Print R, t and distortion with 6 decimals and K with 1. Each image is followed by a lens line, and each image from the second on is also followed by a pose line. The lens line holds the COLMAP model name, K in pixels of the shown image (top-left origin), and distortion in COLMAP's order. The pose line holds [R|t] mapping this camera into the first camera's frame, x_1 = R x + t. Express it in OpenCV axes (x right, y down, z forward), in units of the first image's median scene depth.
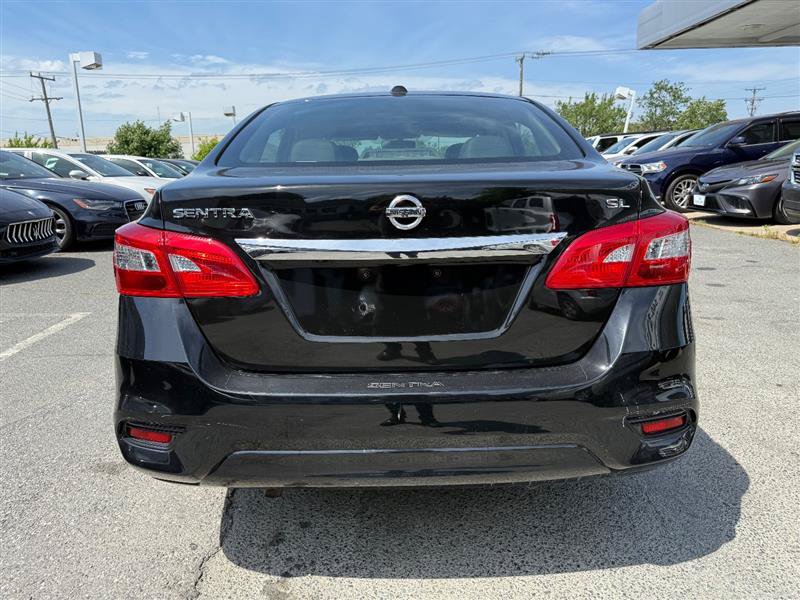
lens RADIAL K [[582.1, 0, 405.8], [0, 582.1, 316.0], [0, 0, 1]] dist [0.013450, -0.009130]
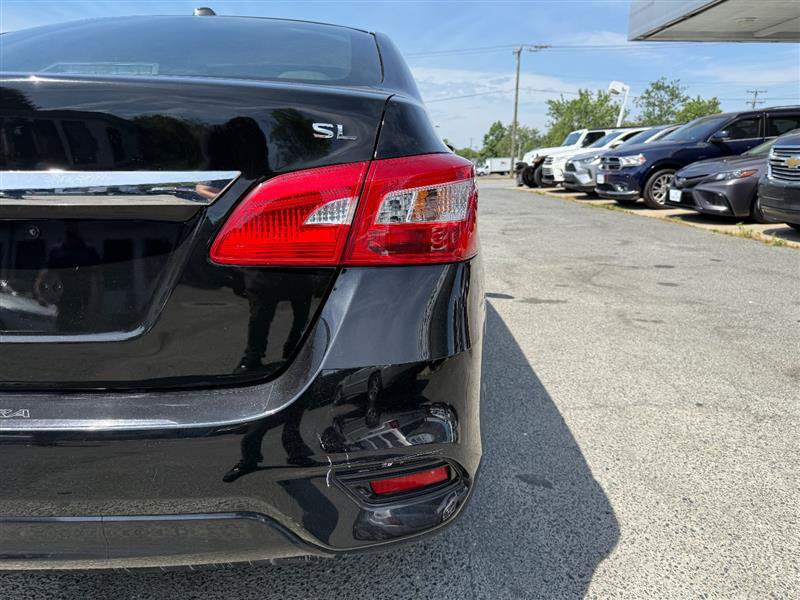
lens RADIAL K [[582.1, 0, 410.2], [0, 582.1, 315.1], [0, 0, 1]] dist [0.013450, -0.009130]
pose [[0.999544, 0.029423, 0.006800, 0.081805], [-0.029470, 0.999542, 0.006846, -0.000192], [-0.006595, -0.007043, 0.999953, 0.067831]]
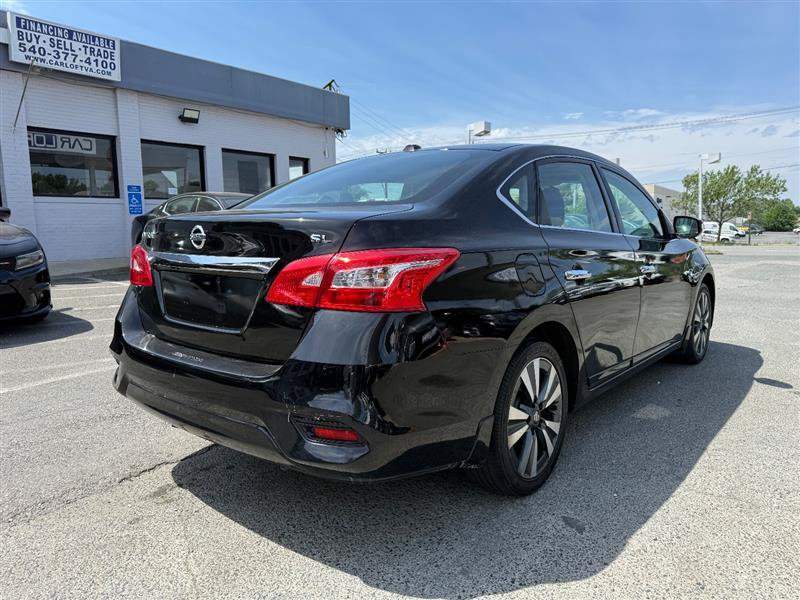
lens RADIAL K [[582.1, 0, 380.2], [0, 582.1, 306.4], [0, 0, 1]] dist [0.013450, -0.009130]
pose [[0.754921, 0.108942, -0.646704, 0.226516], [-0.172511, 0.984366, -0.035554, -0.005498], [0.632720, 0.138404, 0.761912, 0.032764]]
